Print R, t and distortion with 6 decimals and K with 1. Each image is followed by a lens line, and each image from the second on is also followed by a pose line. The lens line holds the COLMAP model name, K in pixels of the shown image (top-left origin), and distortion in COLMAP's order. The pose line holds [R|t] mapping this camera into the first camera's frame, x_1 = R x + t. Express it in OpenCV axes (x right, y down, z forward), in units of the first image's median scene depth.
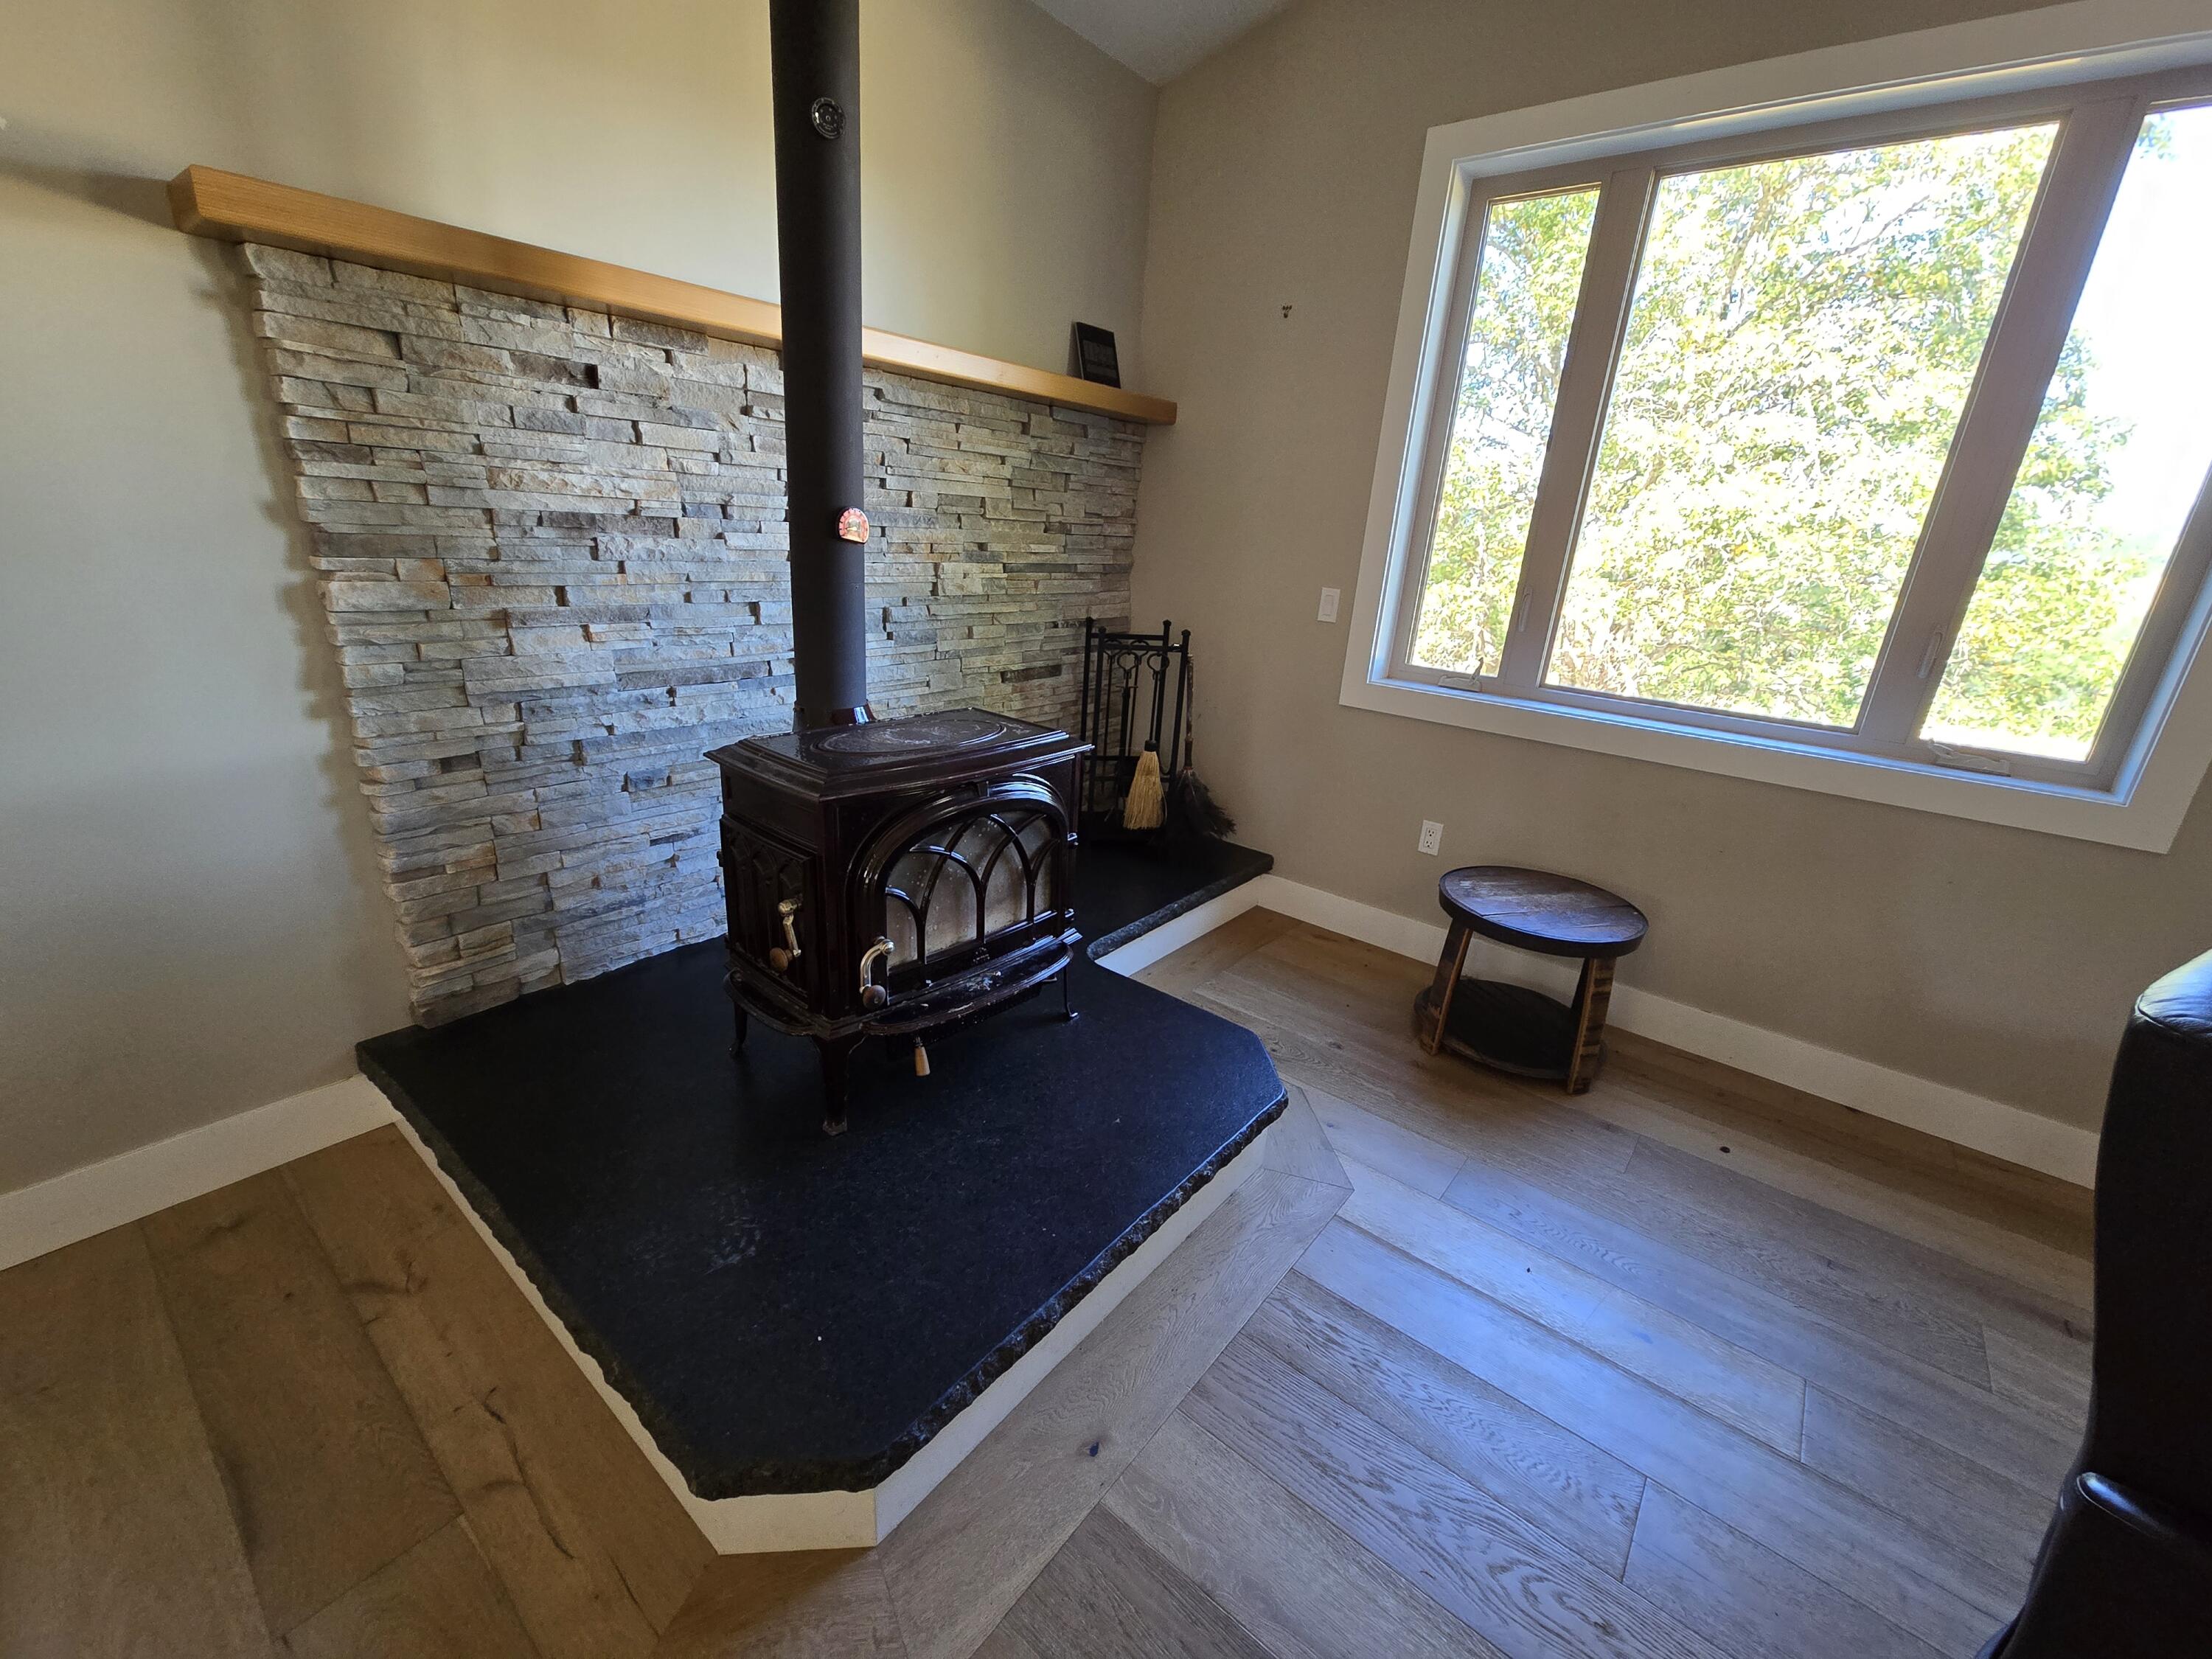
lens RADIAL K [[909.2, 0, 1102.7], [0, 909.2, 840.1], [0, 0, 1]] dist [0.002986, 0.000269]
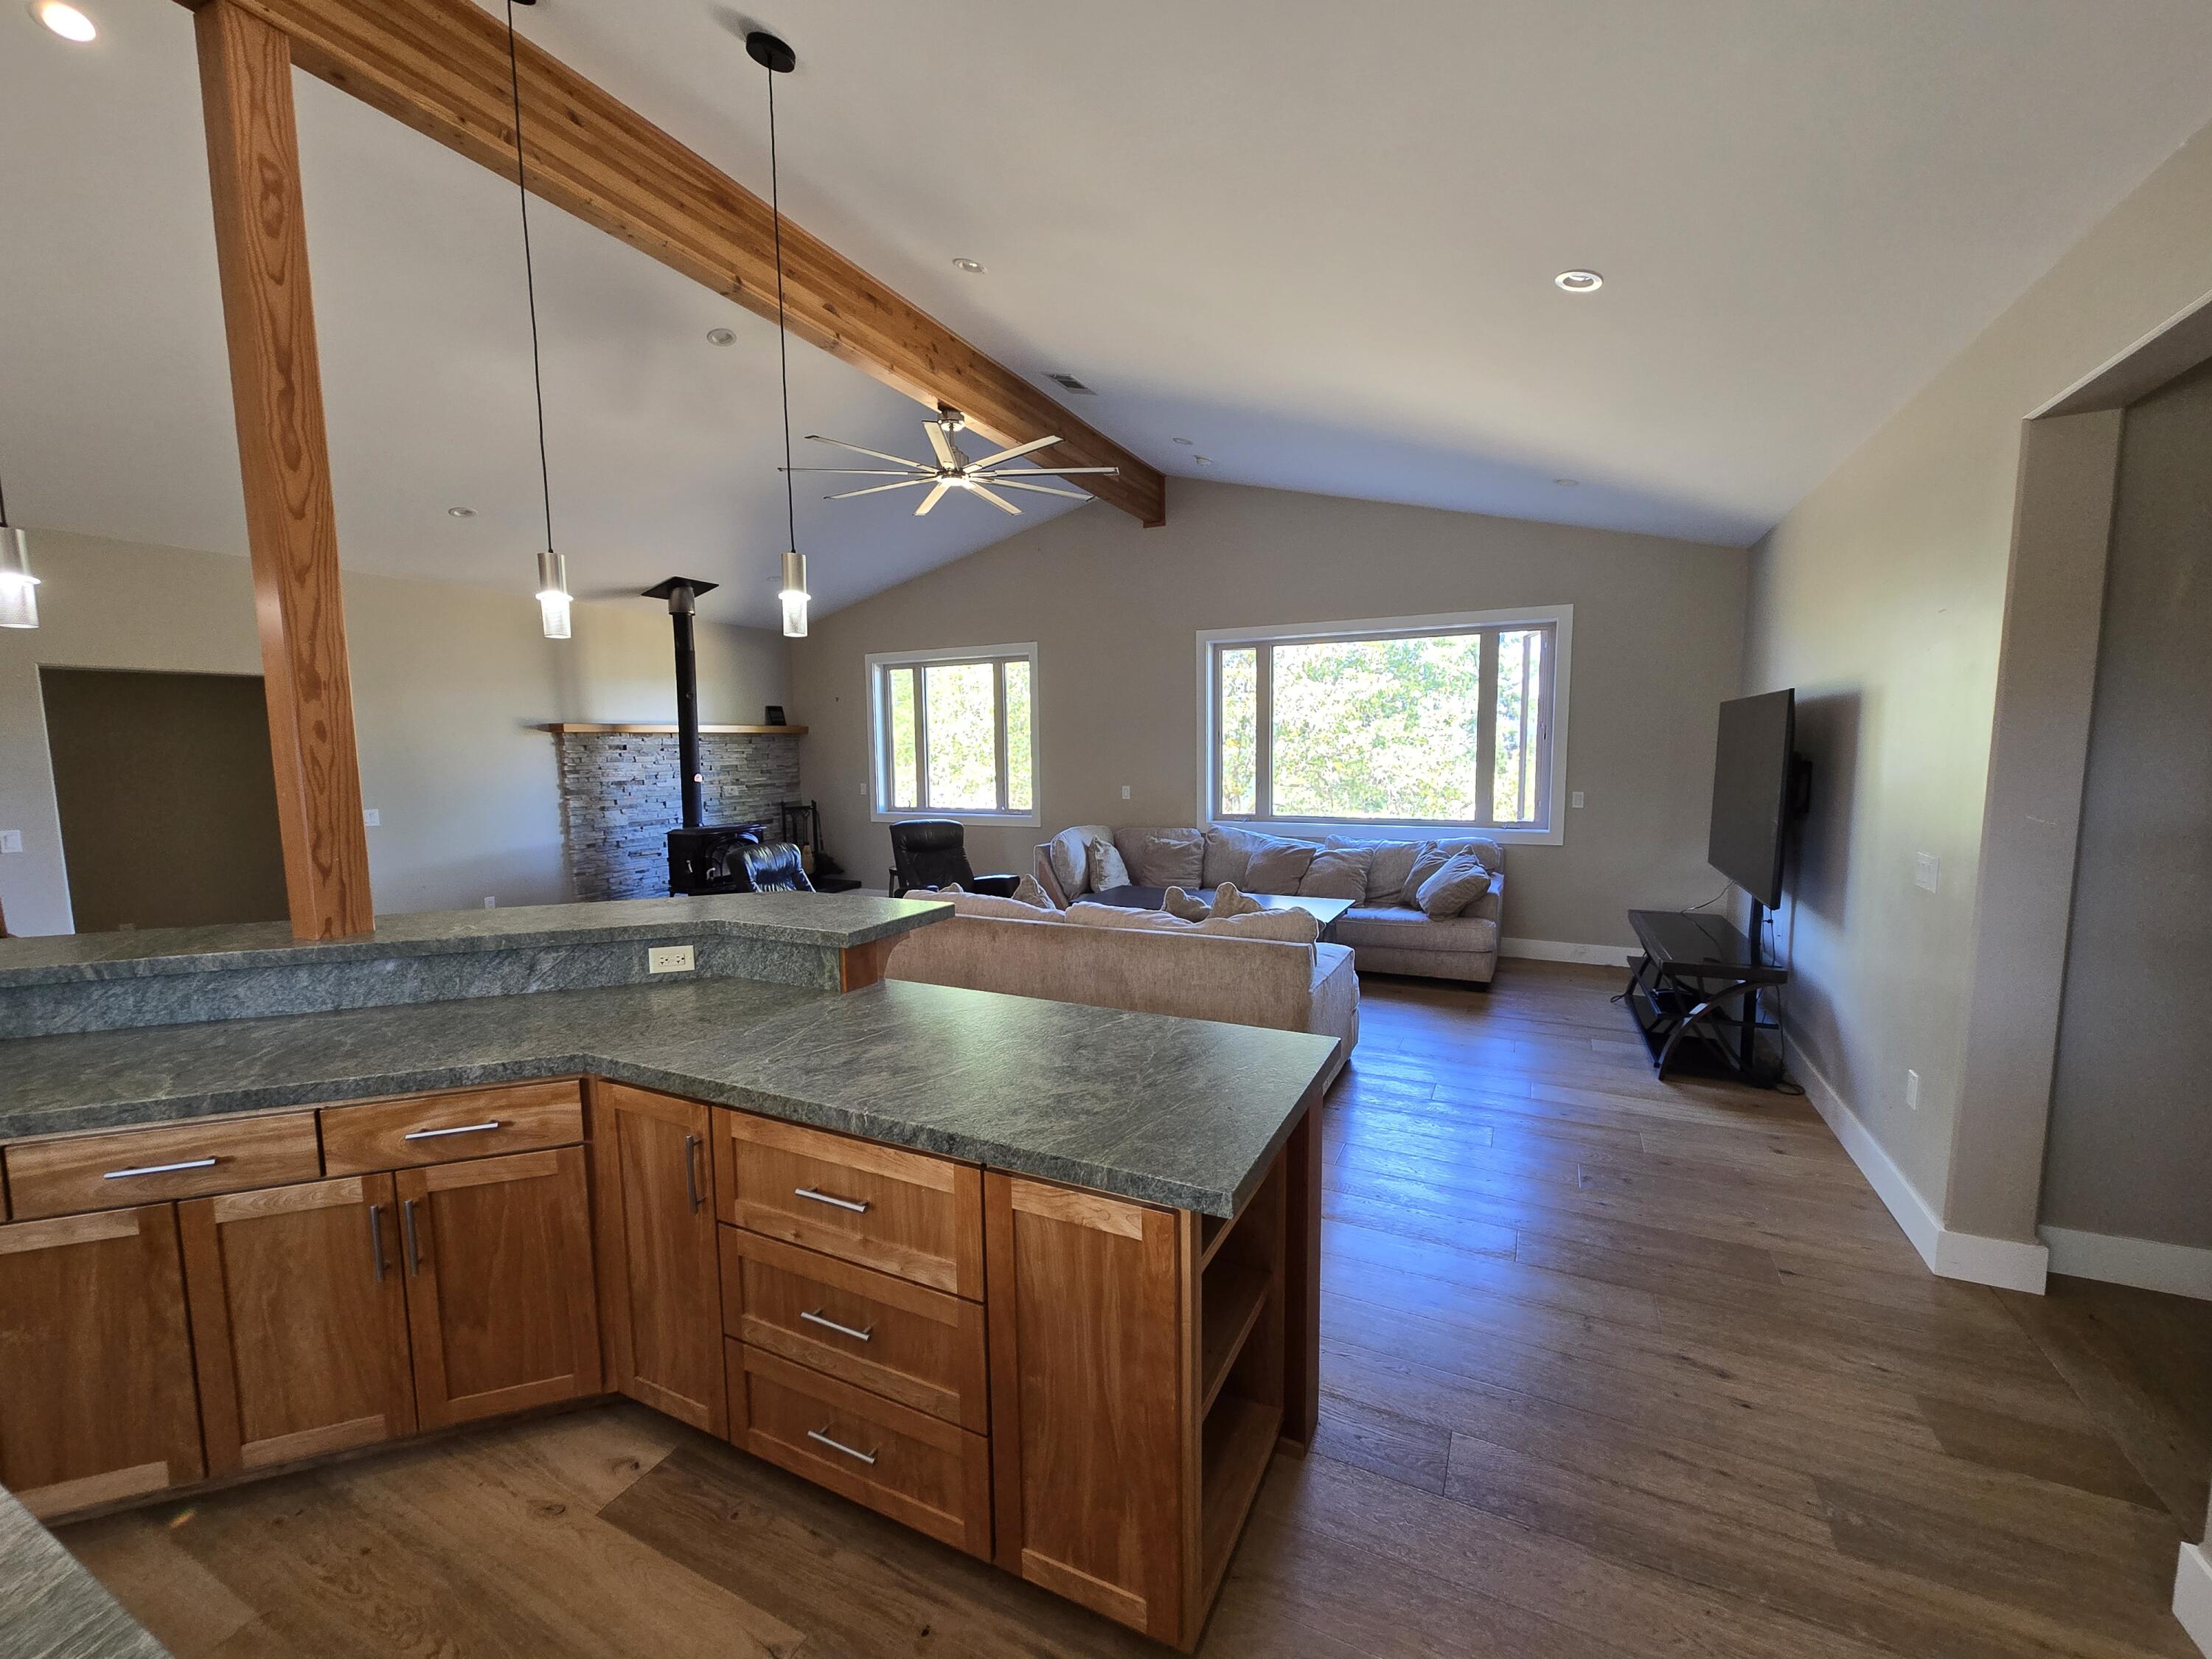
lens RADIAL K [[909.2, 0, 1102.7], [0, 909.2, 840.1], [0, 0, 1]] dist [0.002986, 0.000269]
pose [[0.972629, -0.100593, 0.209460, 0.566389], [0.145372, 0.966658, -0.210804, 0.978459], [-0.181271, 0.235484, 0.954824, -2.949390]]
